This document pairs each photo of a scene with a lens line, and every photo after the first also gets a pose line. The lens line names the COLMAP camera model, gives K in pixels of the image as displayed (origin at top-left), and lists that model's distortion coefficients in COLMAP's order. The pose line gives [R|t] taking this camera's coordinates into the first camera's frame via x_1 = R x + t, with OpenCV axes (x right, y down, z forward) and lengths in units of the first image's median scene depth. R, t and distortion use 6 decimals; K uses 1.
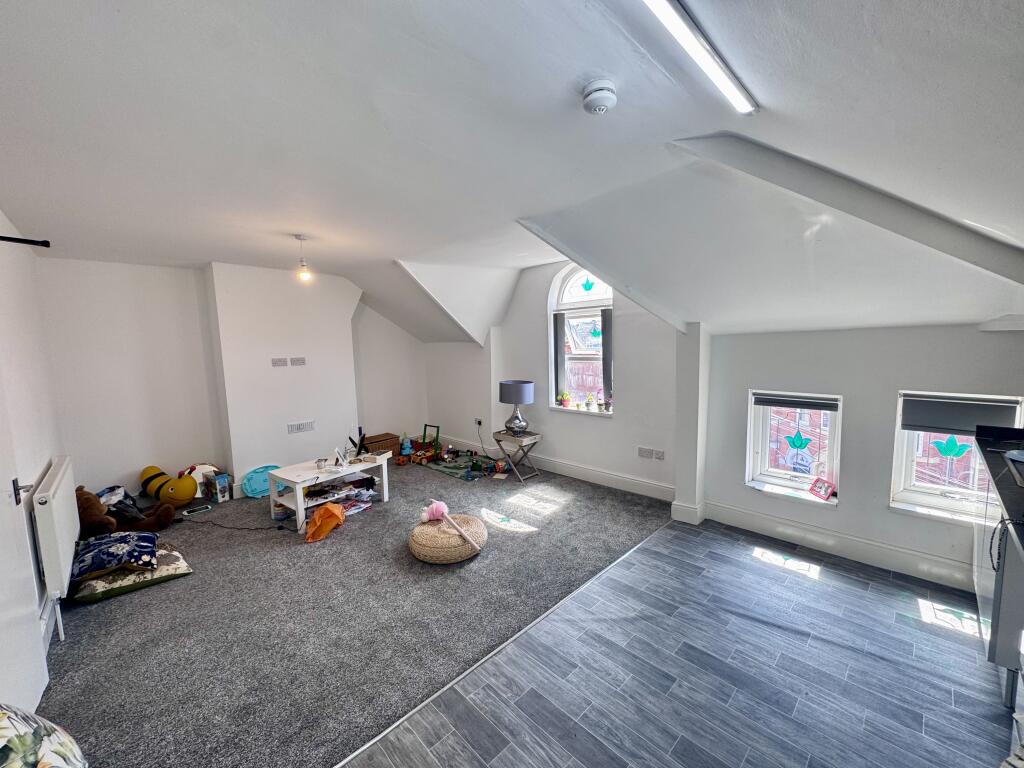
lens RADIAL K [[406.0, 0, 509.9], [0, 406.0, 382.8], [0, 0, 1]] dist [-0.002553, -0.000496]
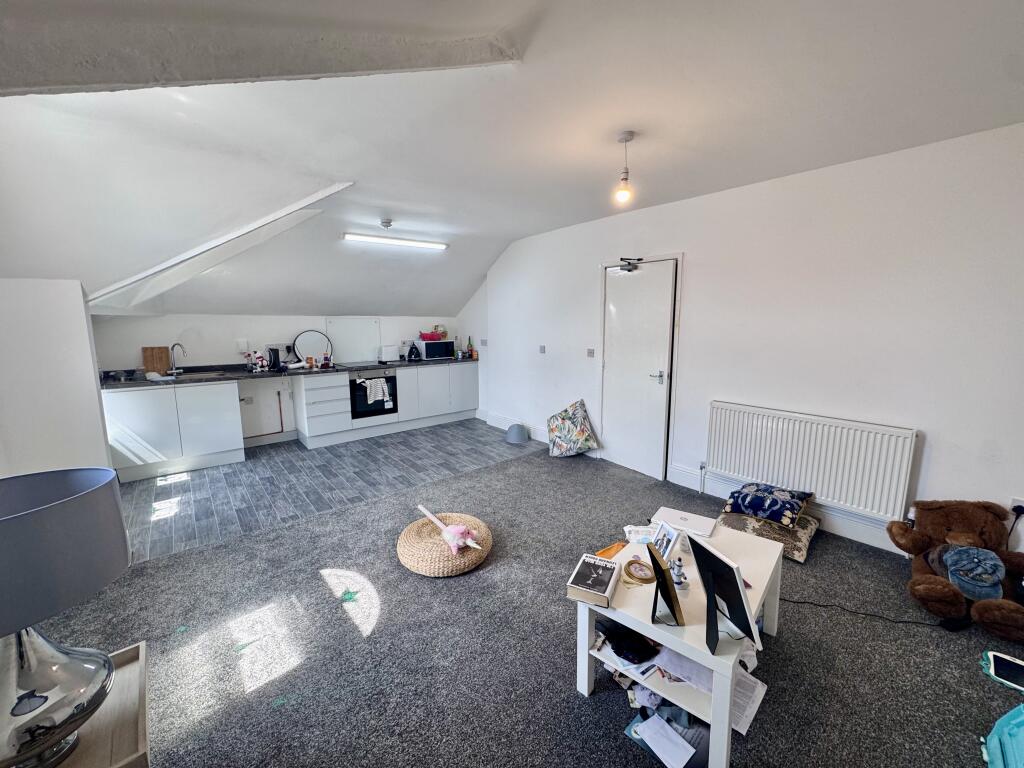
lens RADIAL K [[406.0, 0, 510.0], [0, 406.0, 383.3], [0, 0, 1]] dist [-0.002553, -0.000496]
pose [[-0.996789, 0.023583, 0.076525, -0.378779], [0.041898, 0.967996, 0.247444, -0.141944], [-0.068241, 0.249855, -0.965876, 1.834015]]
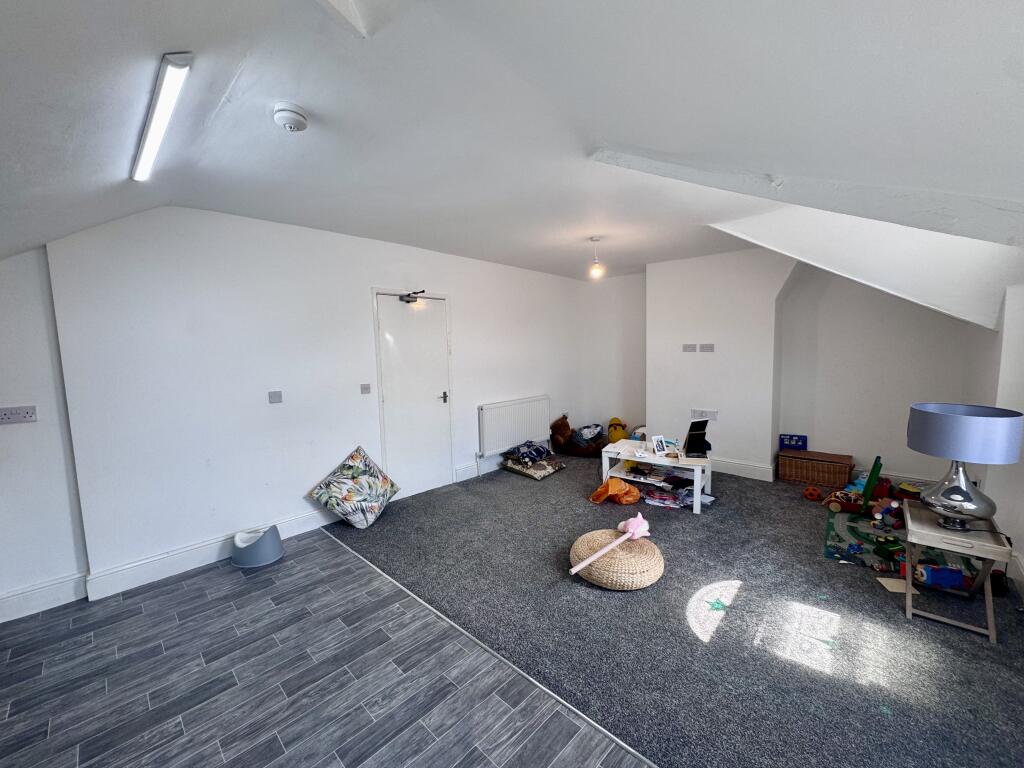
lens RADIAL K [[406.0, 0, 512.5], [0, 406.0, 381.4], [0, 0, 1]] dist [-0.002553, -0.000496]
pose [[0.043995, 0.112392, -0.992689, 0.693161], [-0.076438, 0.991118, 0.108827, -0.067391], [0.996103, 0.071091, 0.052196, 0.764918]]
